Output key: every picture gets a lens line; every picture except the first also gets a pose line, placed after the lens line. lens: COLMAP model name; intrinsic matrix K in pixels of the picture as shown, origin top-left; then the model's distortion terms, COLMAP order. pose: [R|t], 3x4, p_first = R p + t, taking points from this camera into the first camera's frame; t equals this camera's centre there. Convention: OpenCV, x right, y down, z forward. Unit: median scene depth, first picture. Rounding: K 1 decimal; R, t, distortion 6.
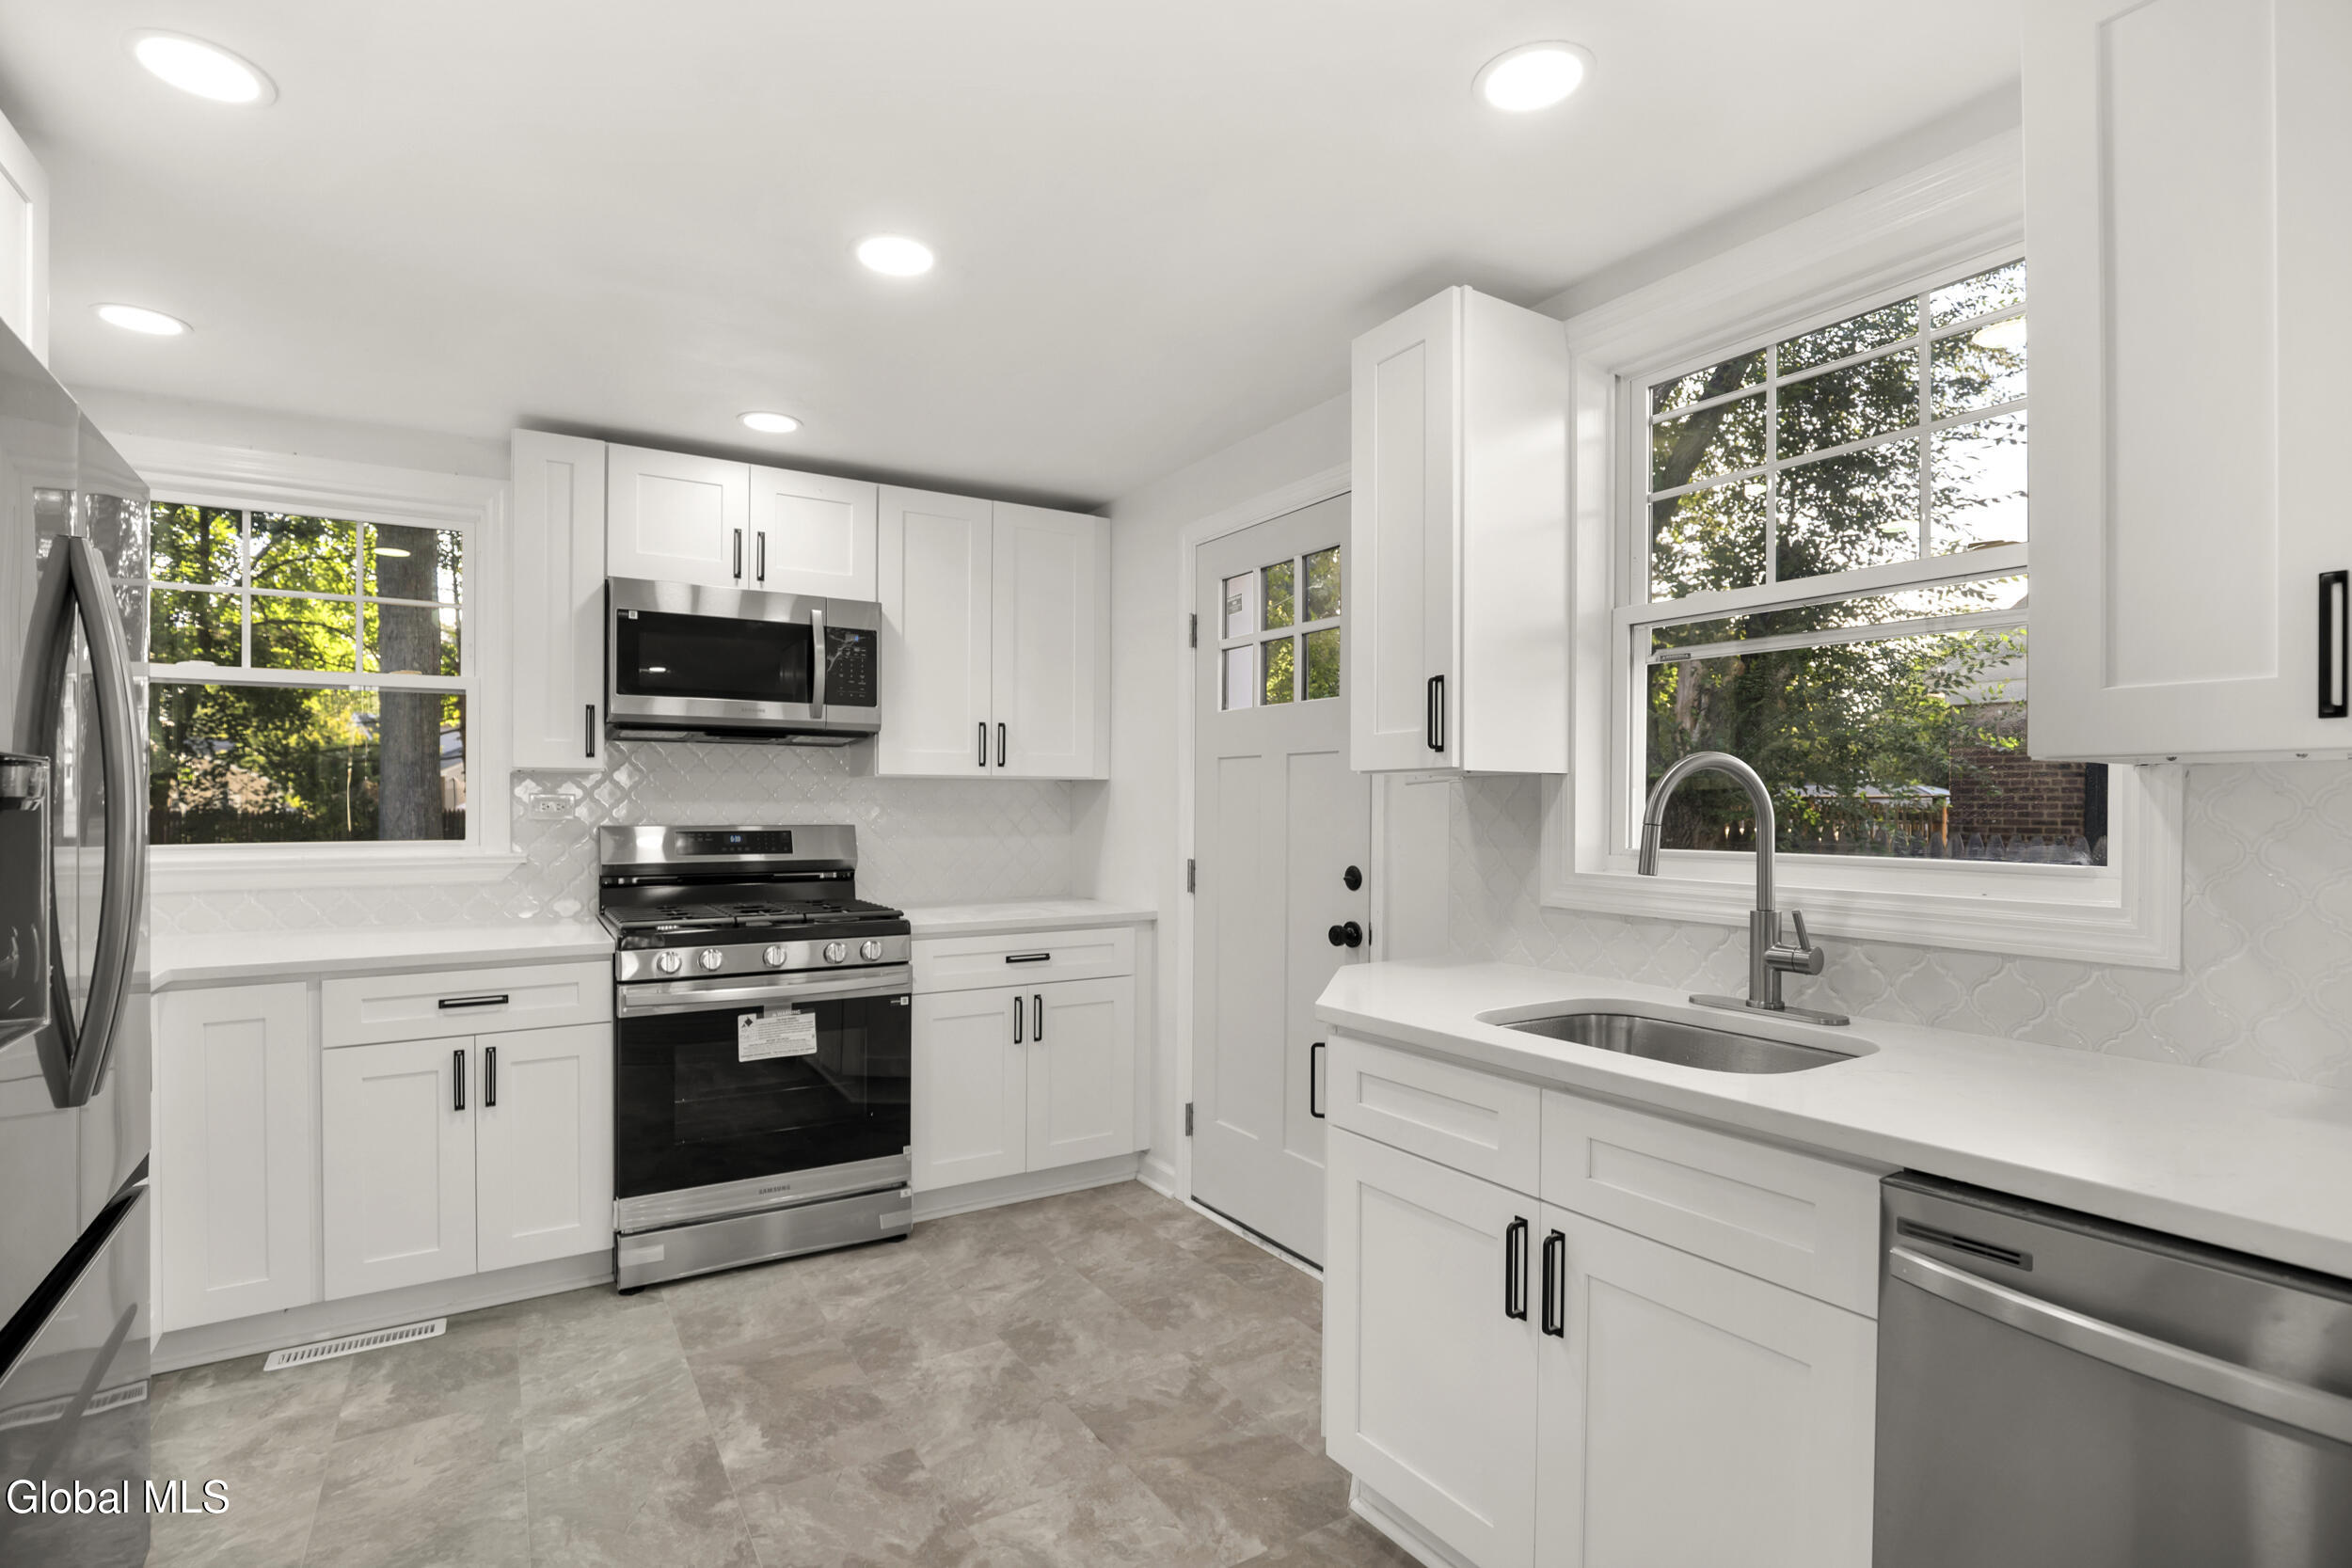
lens RADIAL K [[1119.7, 0, 1182.6], [0, 1119.7, 800.3], [0, 0, 1]] dist [-0.033047, 0.004266]
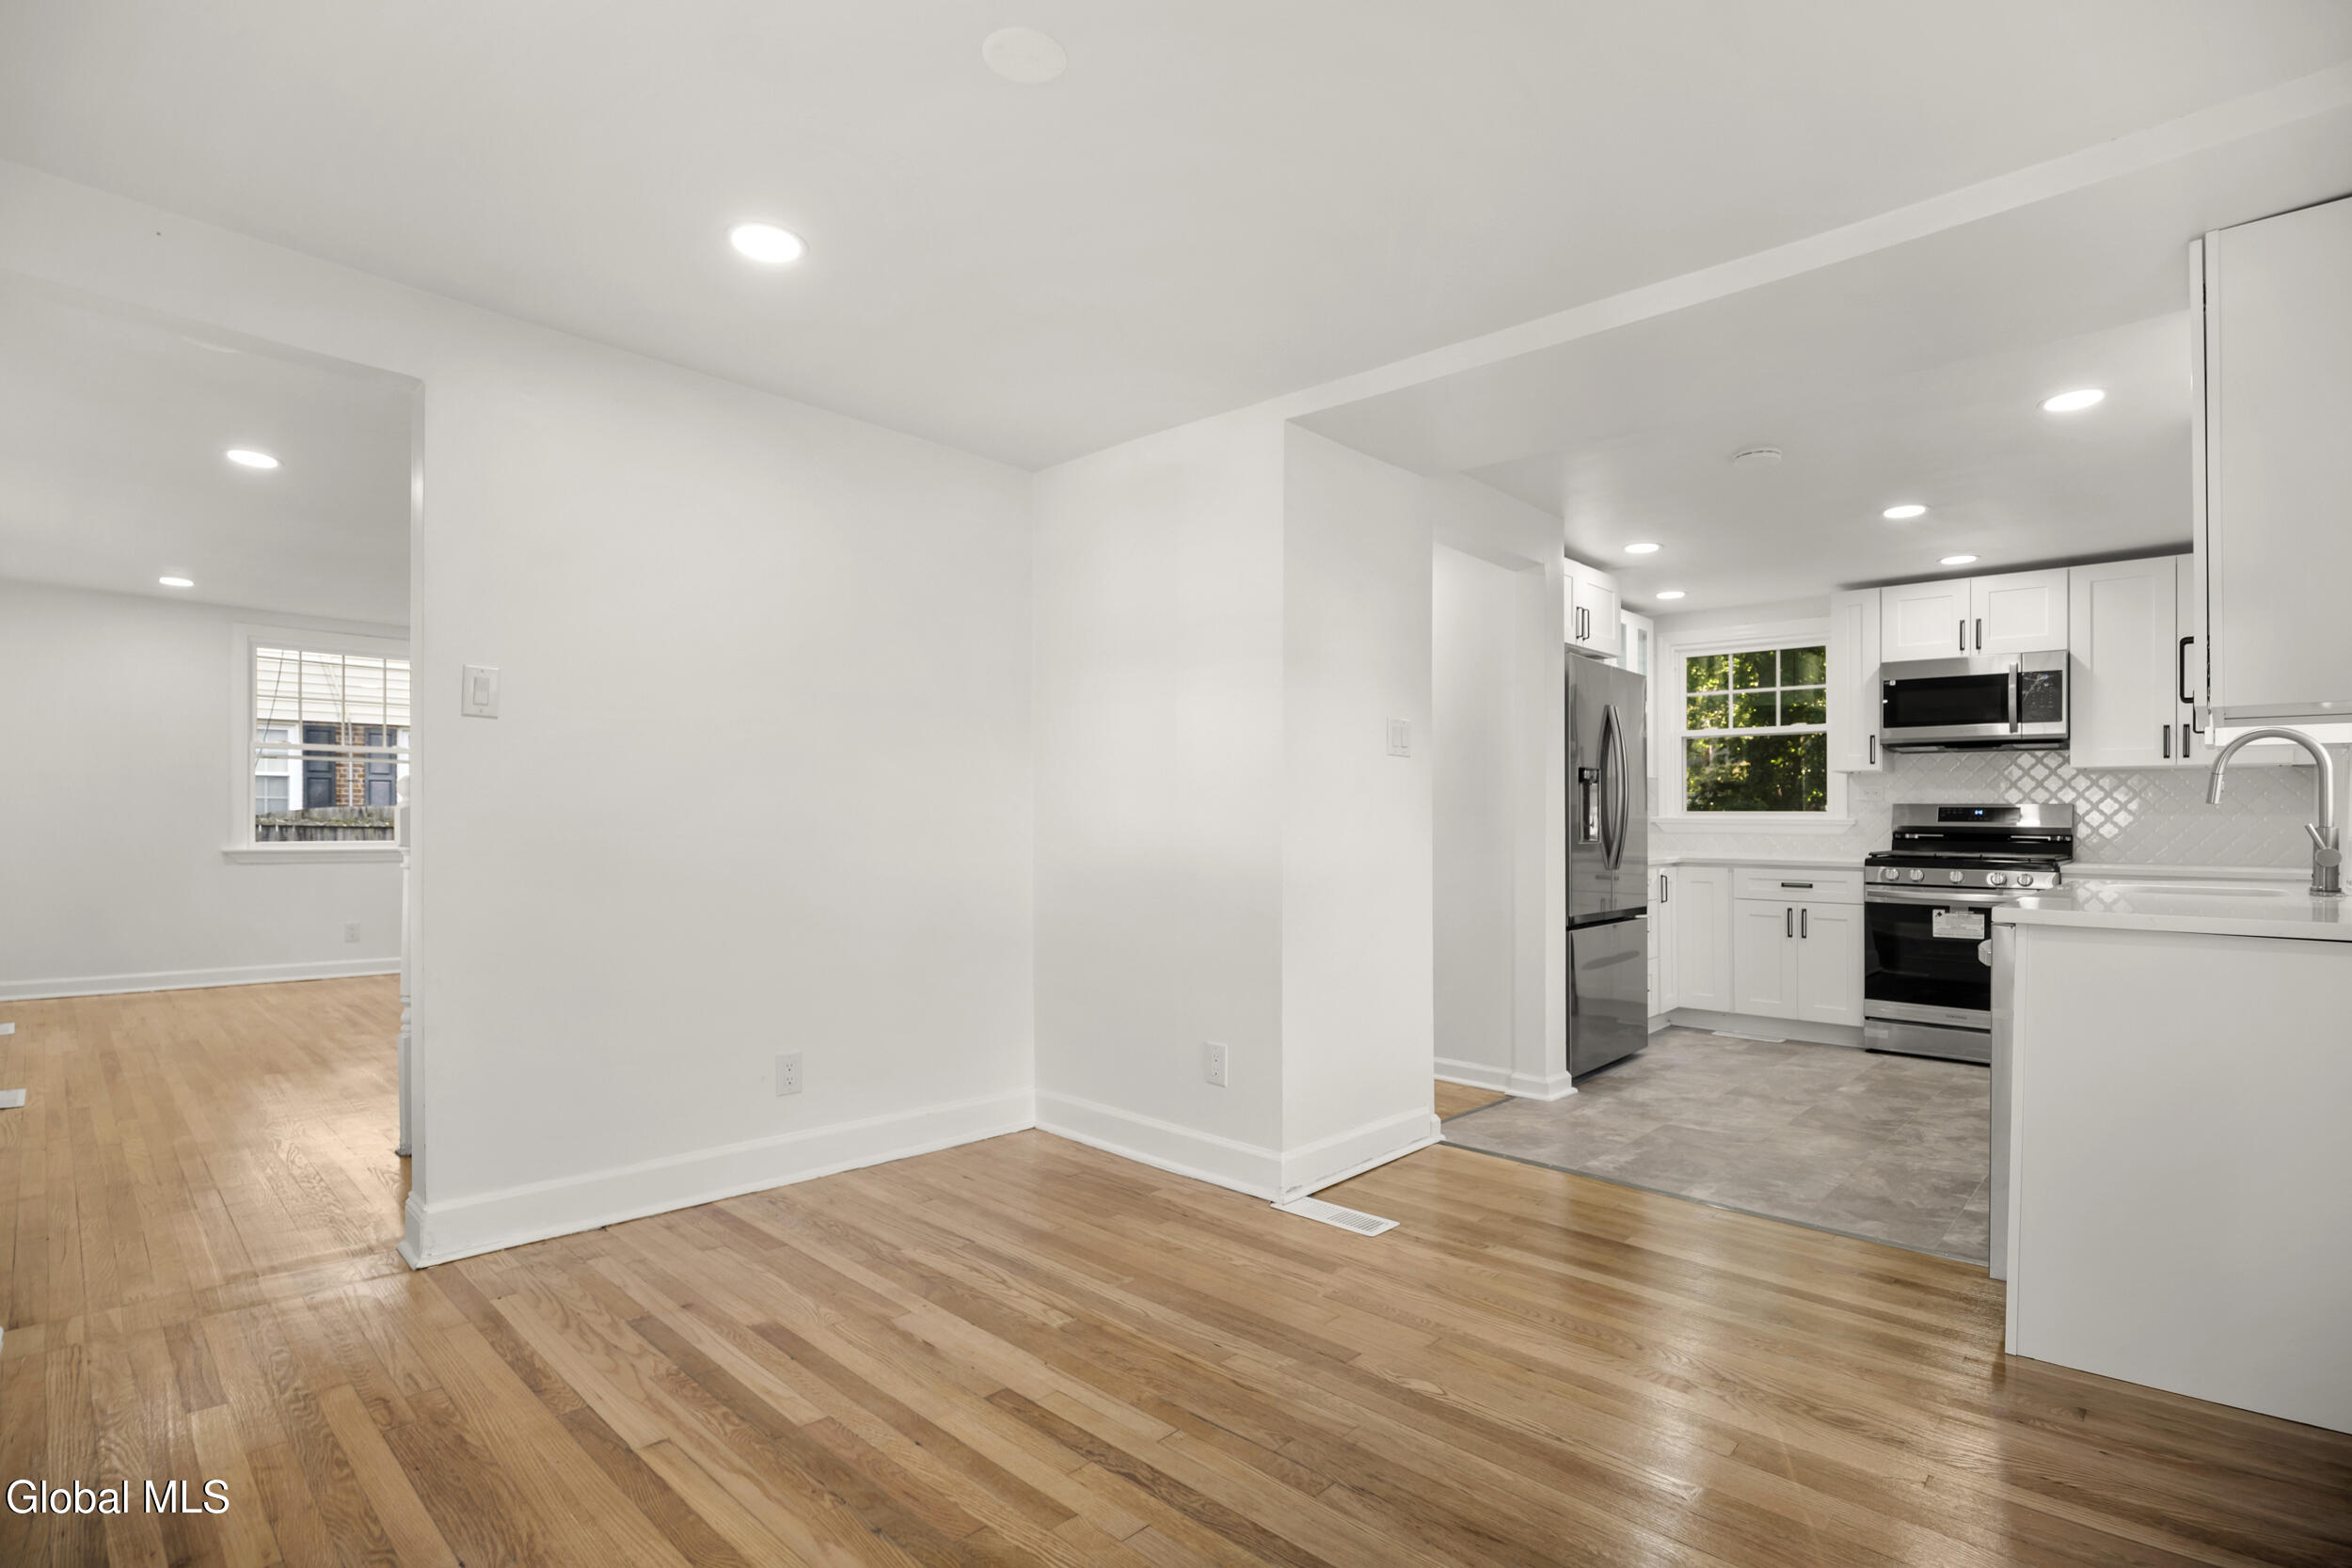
lens RADIAL K [[1119.7, 0, 1235.0], [0, 1119.7, 796.2], [0, 0, 1]] dist [-0.033047, 0.004266]
pose [[0.276465, -0.017158, -0.960871, 0.930598], [-0.006672, 0.999782, -0.019773, 0.057776], [0.961001, 0.011878, 0.276290, -0.505389]]
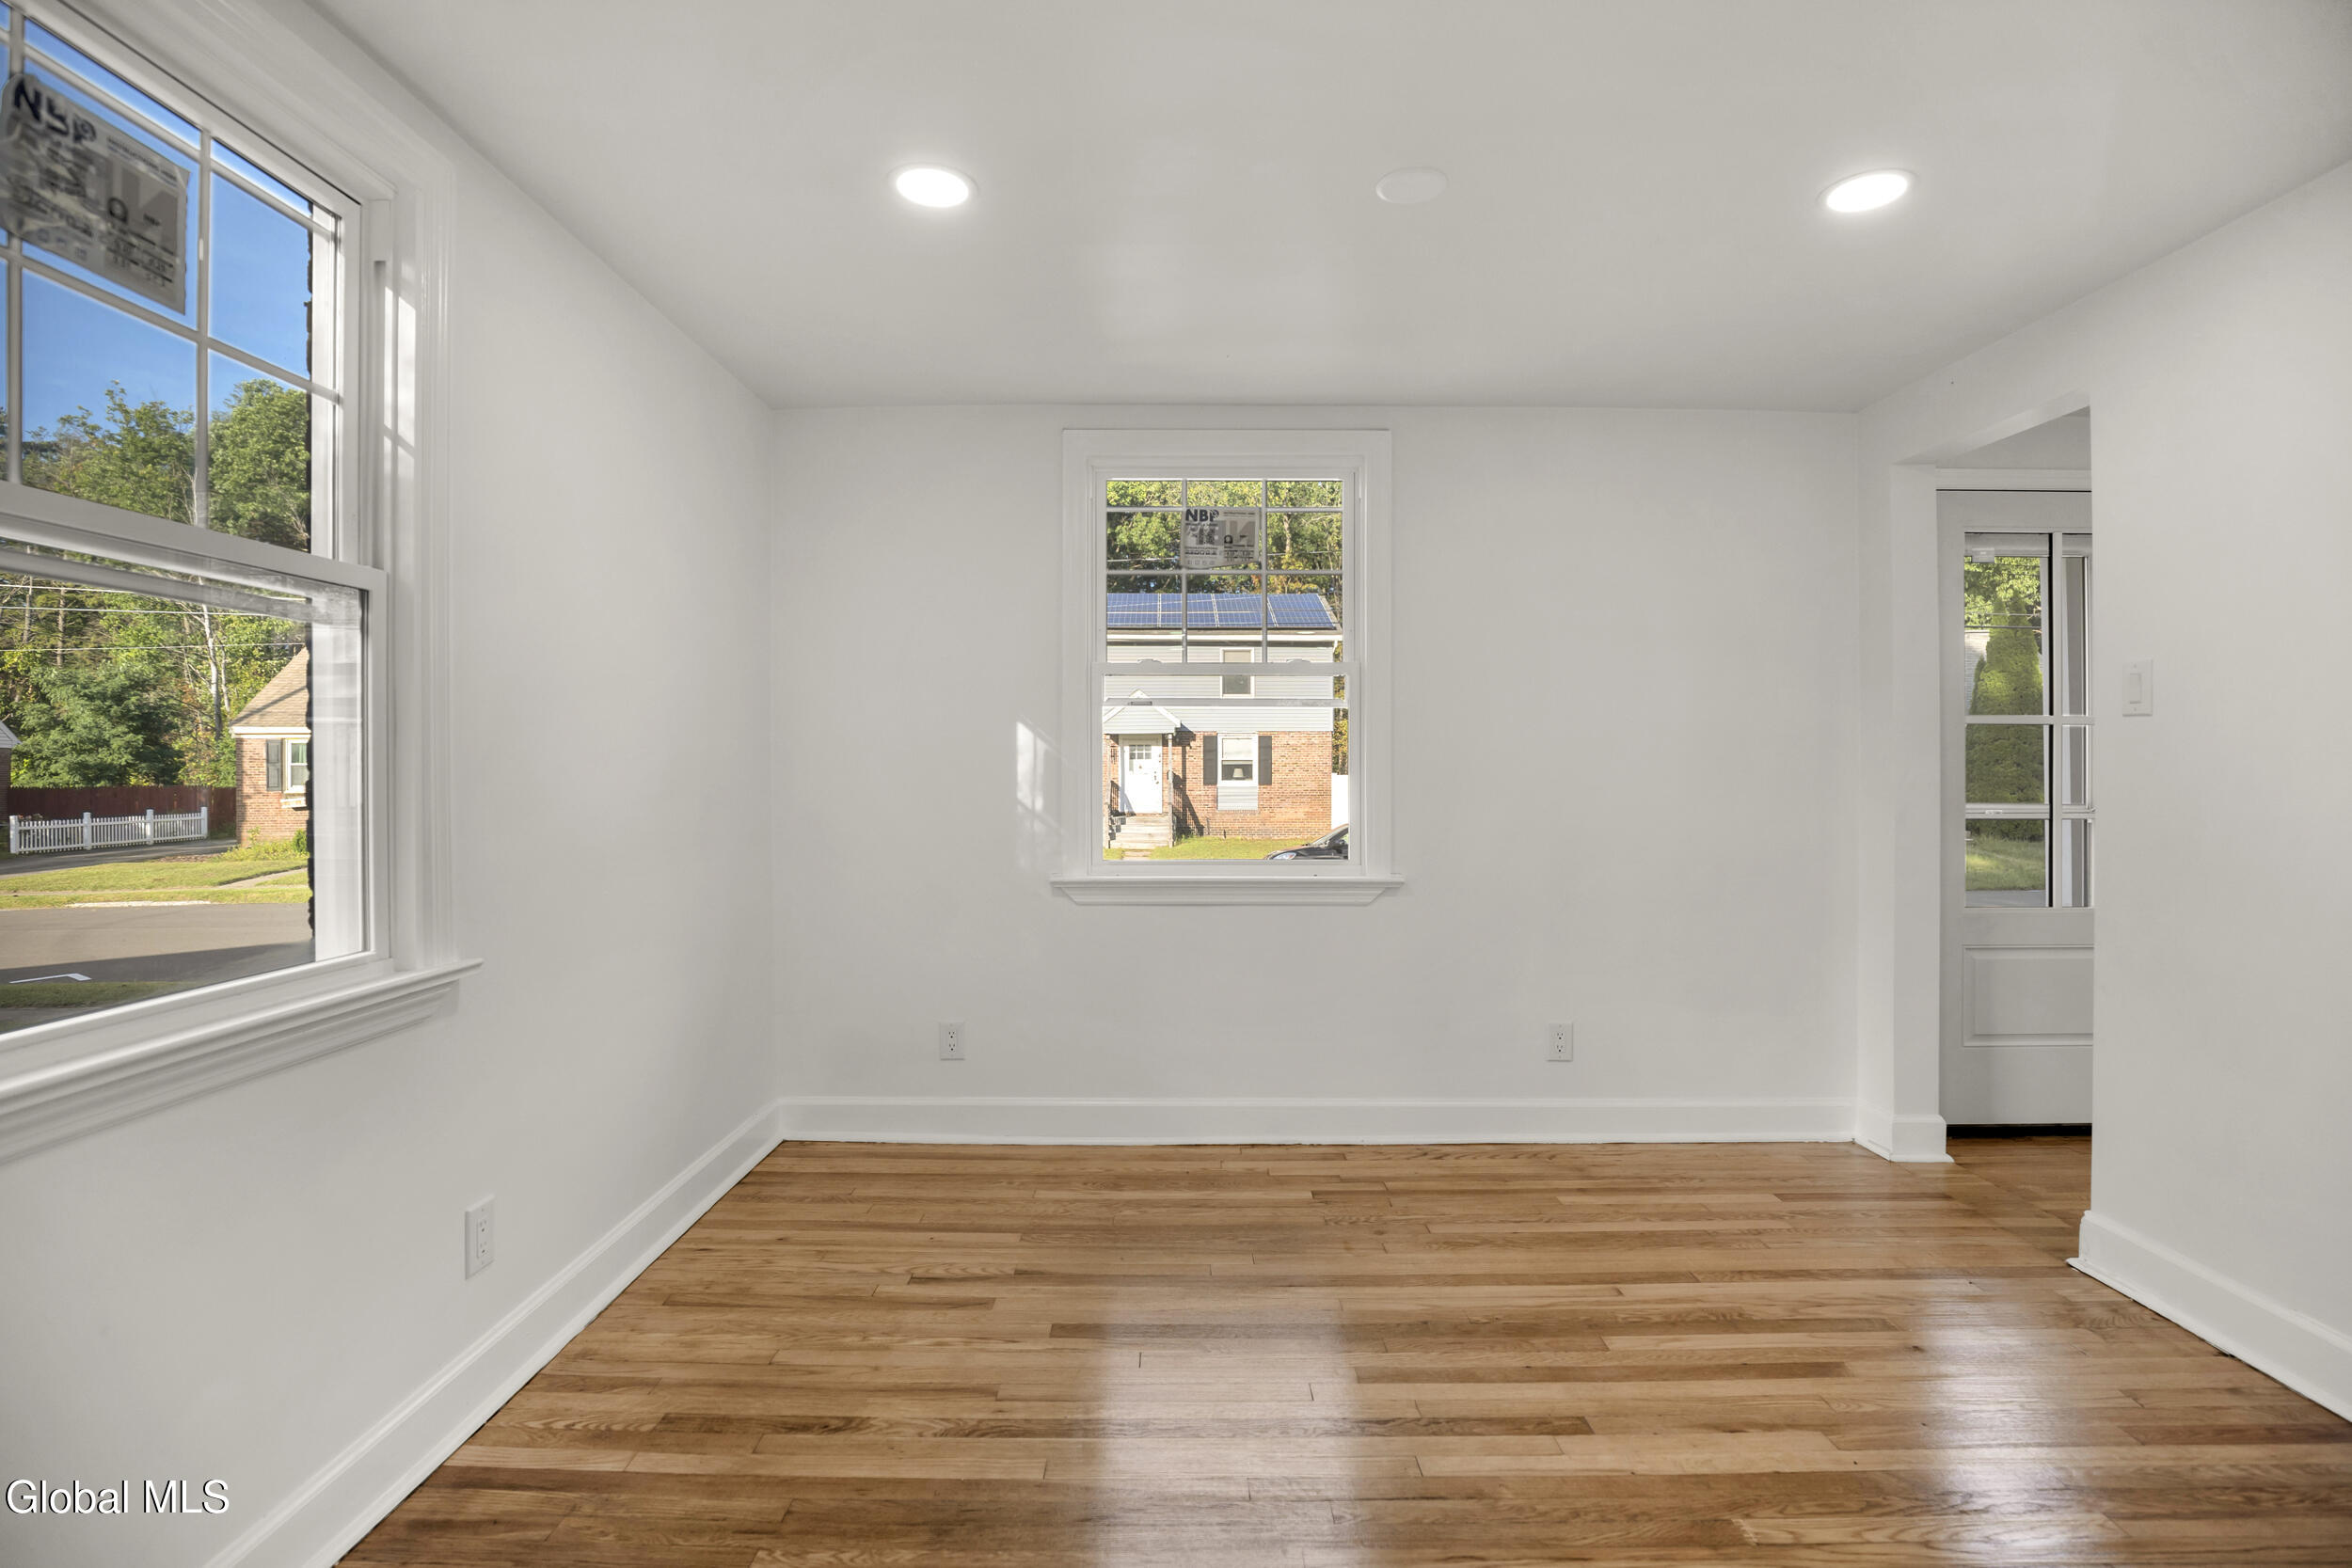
lens RADIAL K [[1119.7, 0, 1179.3], [0, 1119.7, 777.3], [0, 0, 1]] dist [-0.033047, 0.004266]
pose [[-0.847882, -0.004425, 0.530166, 0.103700], [-0.003740, 0.999990, 0.002365, 0.021397], [-0.530172, 0.000022, -0.847890, 0.226096]]
